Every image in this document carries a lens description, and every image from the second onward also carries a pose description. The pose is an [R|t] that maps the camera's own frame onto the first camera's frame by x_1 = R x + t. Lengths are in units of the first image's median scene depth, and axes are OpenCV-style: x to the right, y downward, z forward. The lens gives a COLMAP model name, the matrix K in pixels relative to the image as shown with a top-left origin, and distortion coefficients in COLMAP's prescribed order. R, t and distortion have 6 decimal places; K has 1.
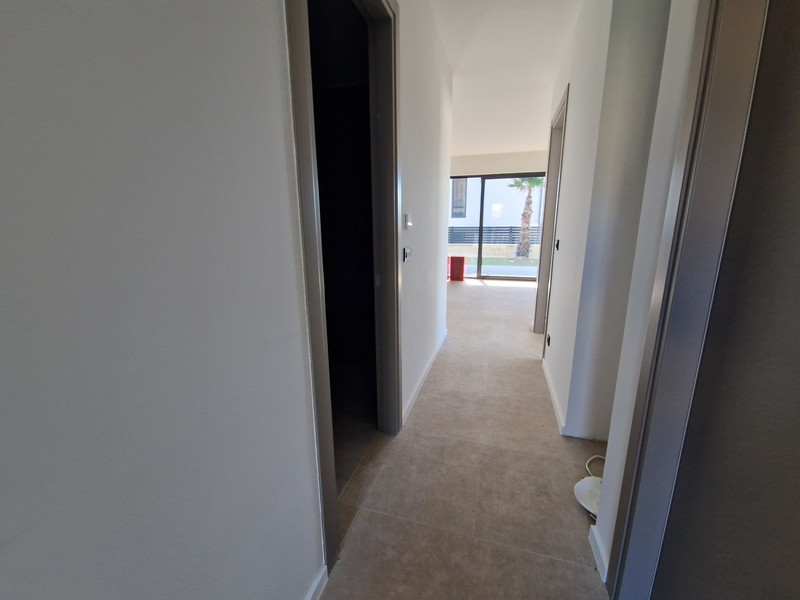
lens RADIAL K [[324.6, 0, 402.8], [0, 324.6, 296.1], [0, 0, 1]] dist [0.010078, -0.008080]
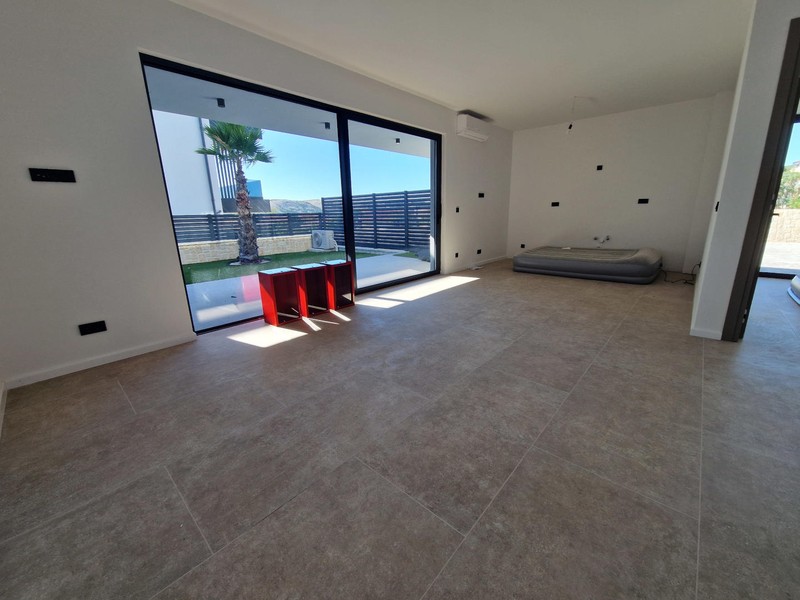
lens RADIAL K [[324.6, 0, 402.8], [0, 324.6, 296.1], [0, 0, 1]] dist [0.010078, -0.008080]
pose [[0.427070, -0.229267, 0.874670, -0.148120], [0.214194, 0.965441, 0.148477, -0.072150], [-0.878483, 0.123939, 0.461418, 0.391679]]
